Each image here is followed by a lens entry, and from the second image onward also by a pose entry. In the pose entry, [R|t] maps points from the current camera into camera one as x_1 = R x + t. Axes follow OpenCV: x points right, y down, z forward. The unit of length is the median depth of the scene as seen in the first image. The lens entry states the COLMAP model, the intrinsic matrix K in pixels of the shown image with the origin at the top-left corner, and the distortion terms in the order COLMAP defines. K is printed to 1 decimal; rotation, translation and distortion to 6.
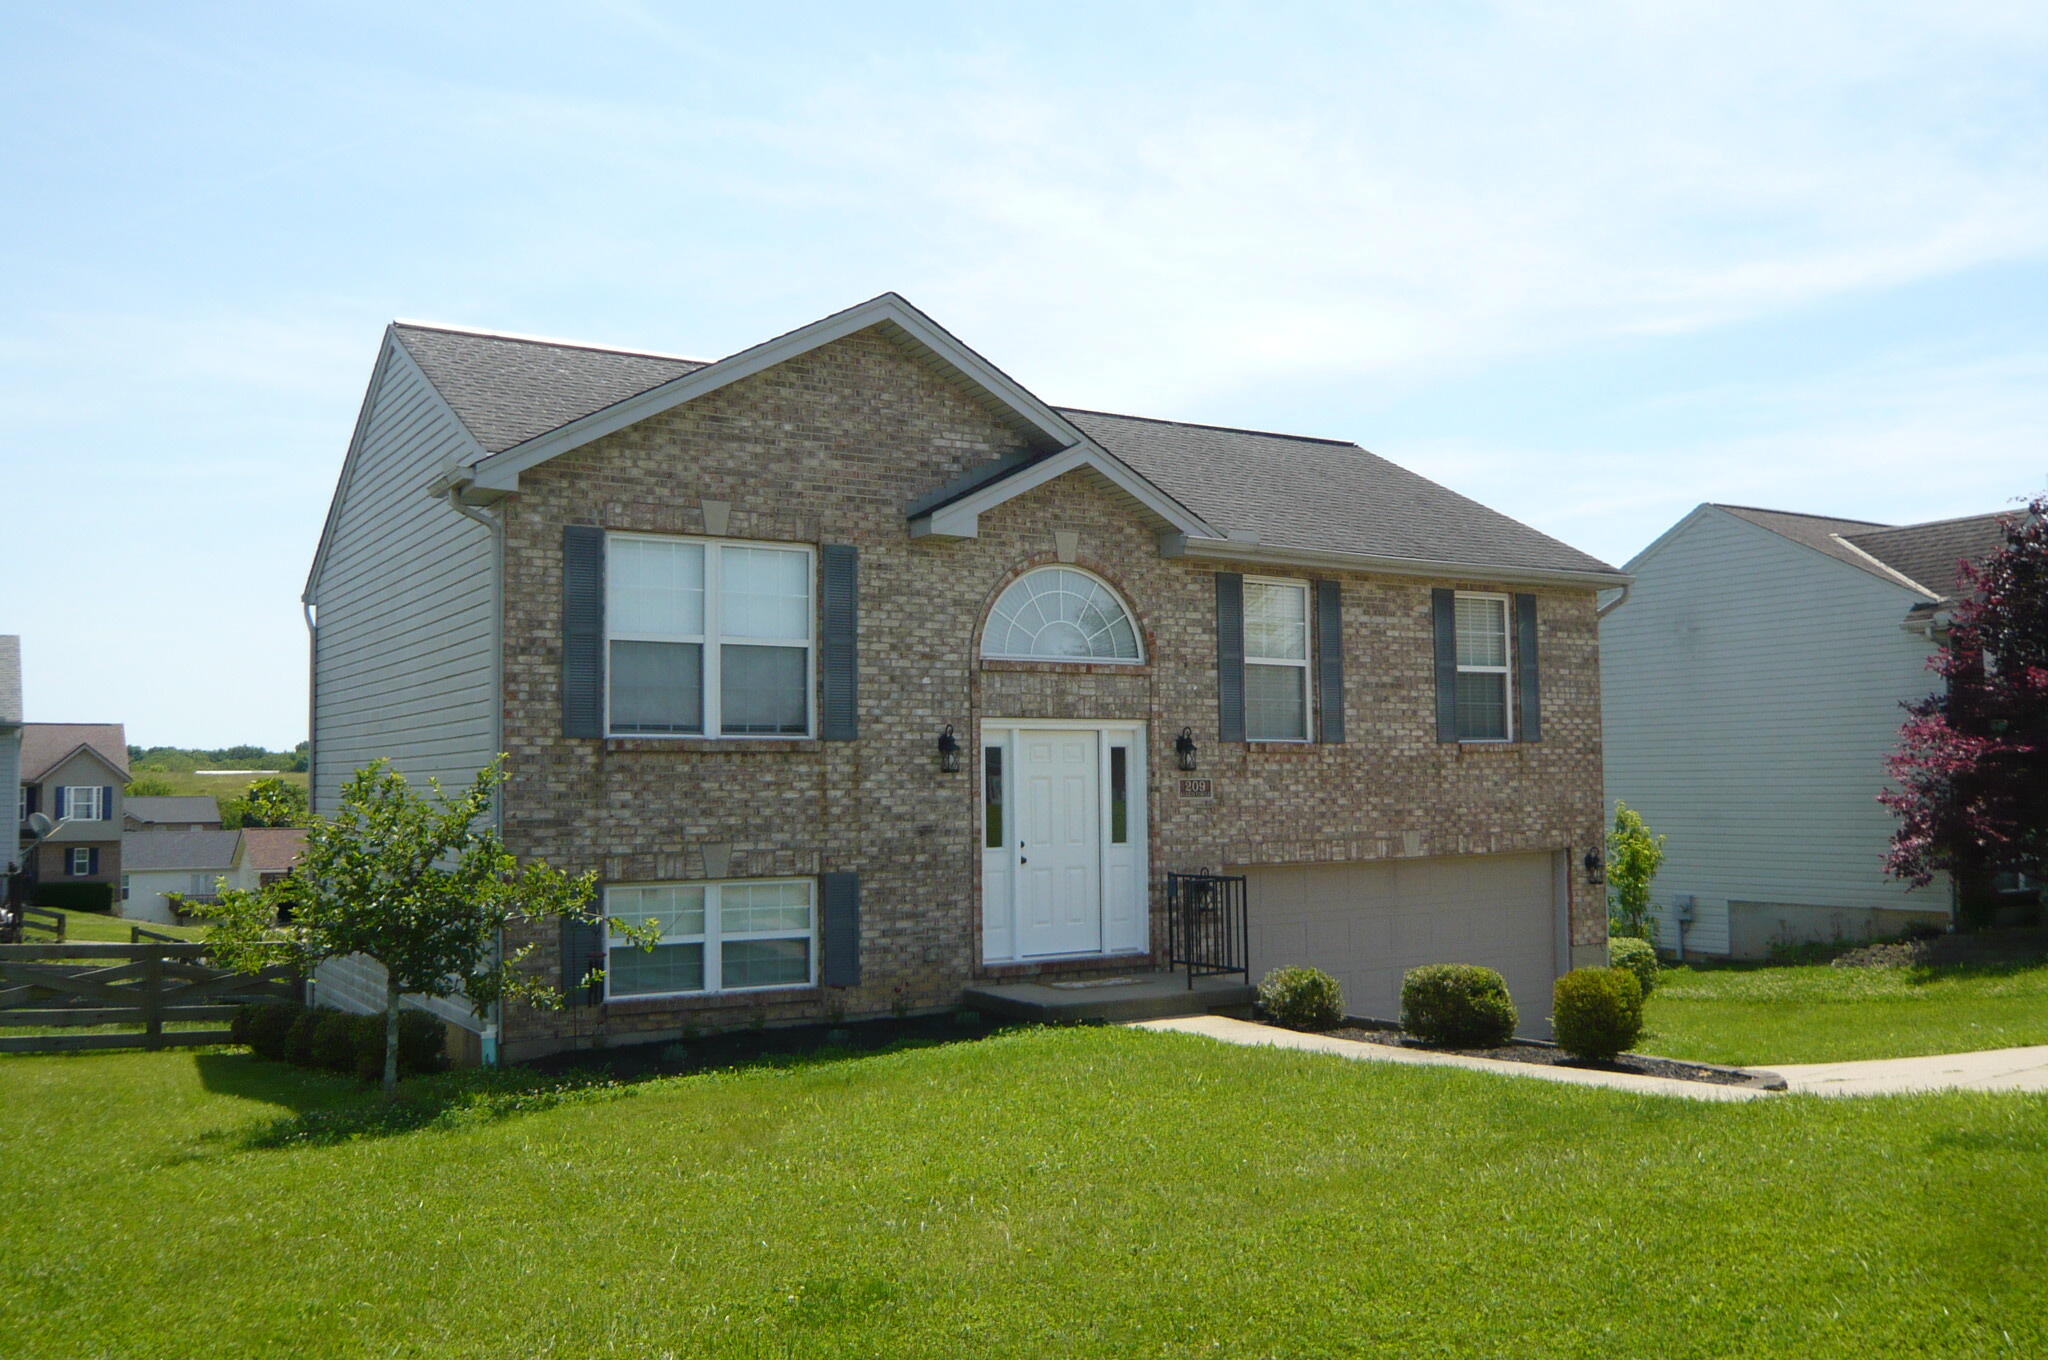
lens RADIAL K [[1700.5, 0, 1071.3], [0, 1700.5, 670.5], [0, 0, 1]] dist [-0.094150, 0.007316]
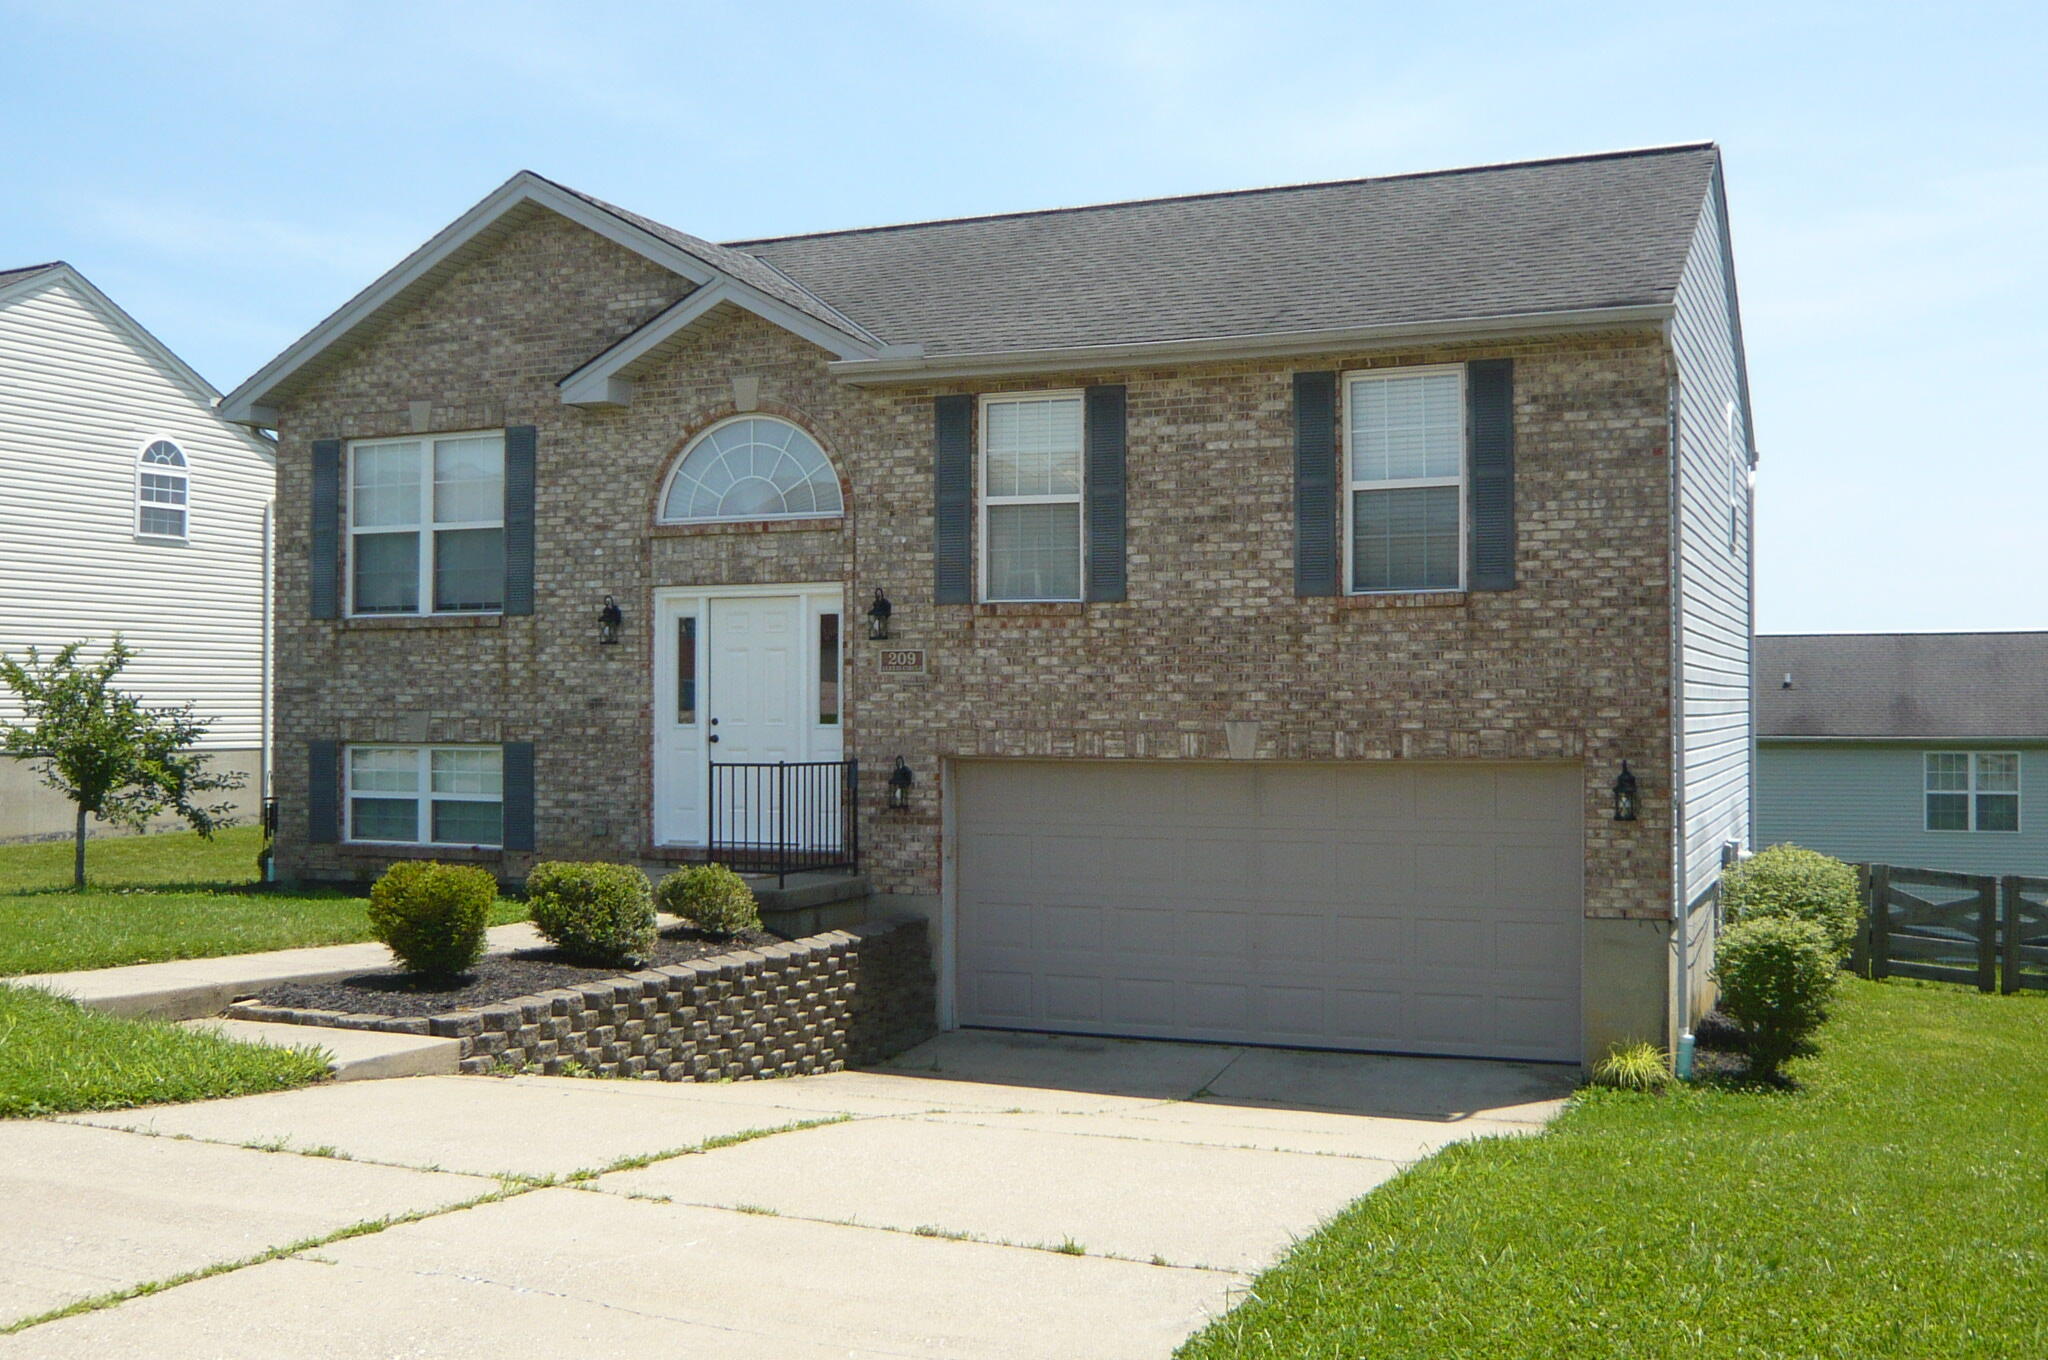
lens RADIAL K [[2046.5, 0, 1024.0], [0, 2046.5, 680.0], [0, 0, 1]] dist [-0.093785, 0.005954]
pose [[0.565629, -0.005153, -0.824644, 0.992322], [0.046792, 0.998570, 0.025856, 0.058980], [0.823331, -0.053212, 0.565061, 0.512728]]
